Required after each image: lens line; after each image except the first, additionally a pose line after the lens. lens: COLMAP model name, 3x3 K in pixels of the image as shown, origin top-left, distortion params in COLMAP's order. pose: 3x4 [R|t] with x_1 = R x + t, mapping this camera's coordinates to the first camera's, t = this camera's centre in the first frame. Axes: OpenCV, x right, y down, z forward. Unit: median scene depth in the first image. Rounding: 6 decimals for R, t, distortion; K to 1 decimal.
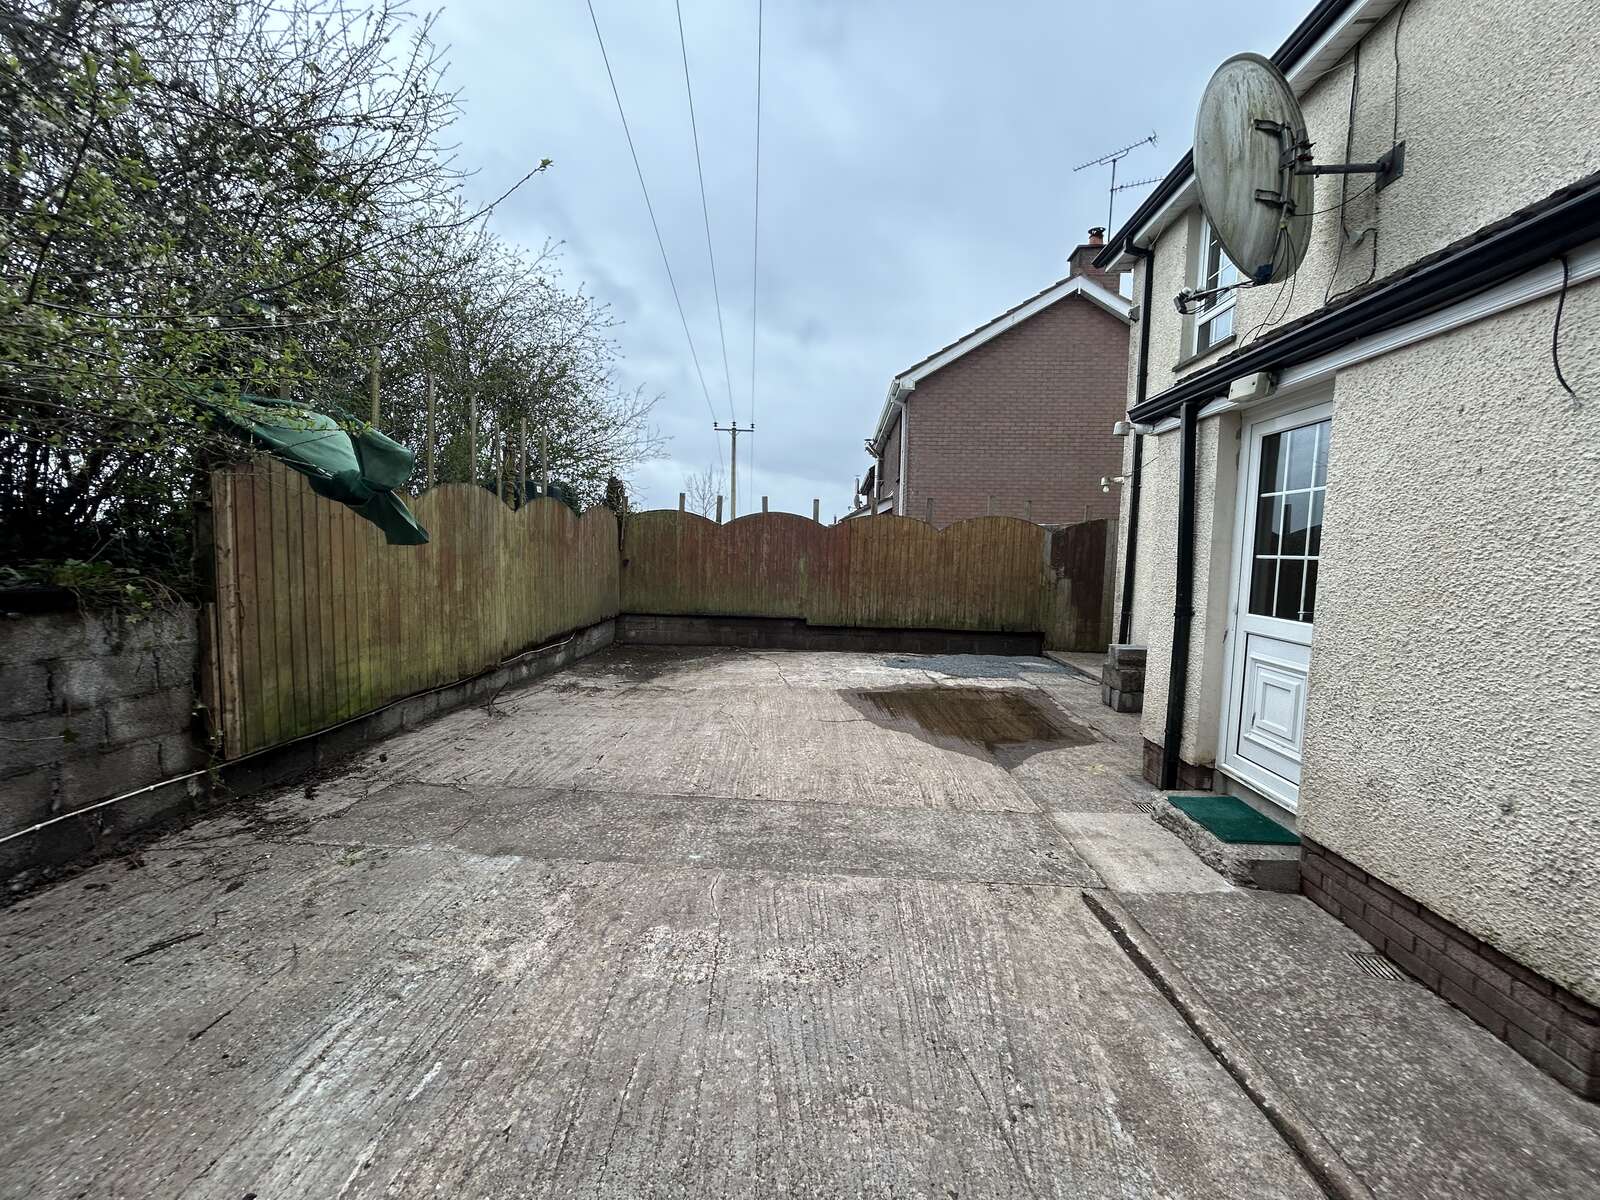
lens RADIAL K [[644.4, 0, 797.0], [0, 644.4, 598.0], [0, 0, 1]] dist [0.001811, -0.000159]
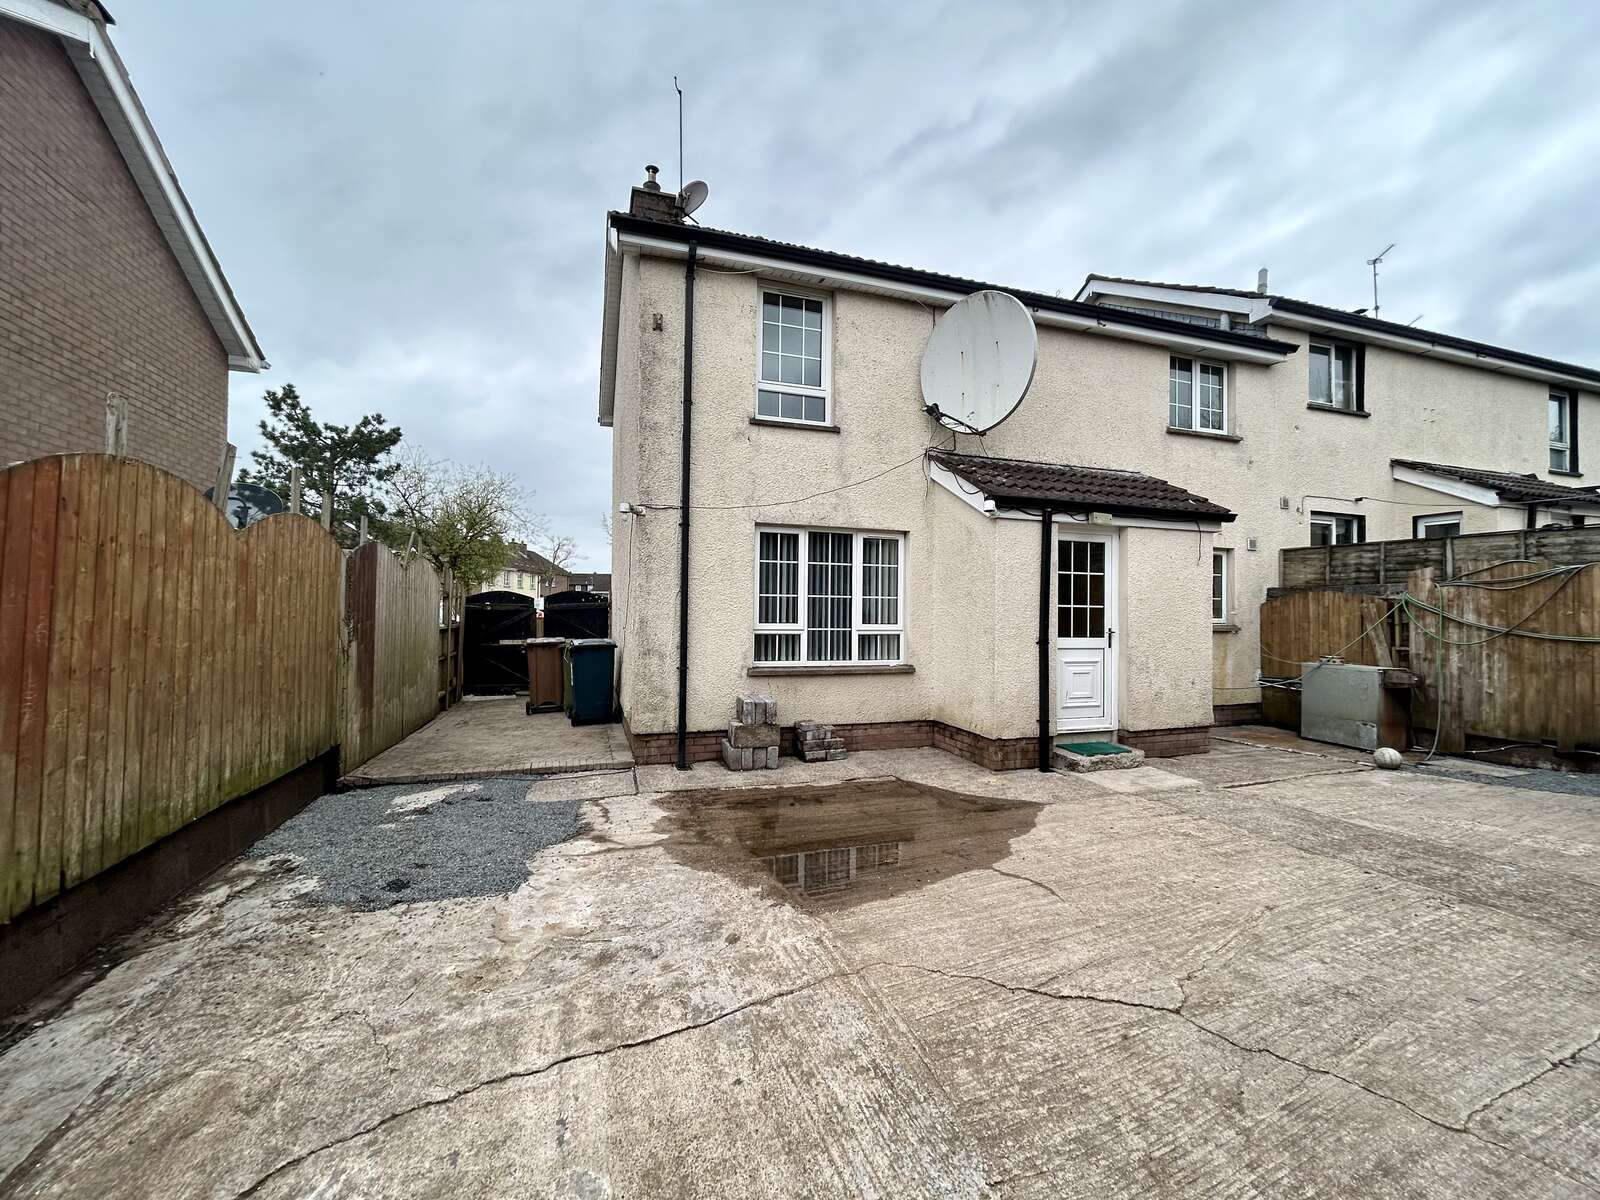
lens RADIAL K [[644.4, 0, 794.6], [0, 644.4, 604.2], [0, 0, 1]] dist [0.001811, -0.000159]
pose [[-0.371306, -0.011409, 0.928440, -0.494512], [0.053426, 0.998005, 0.033631, -0.121490], [-0.926972, 0.062090, -0.369956, 1.692795]]
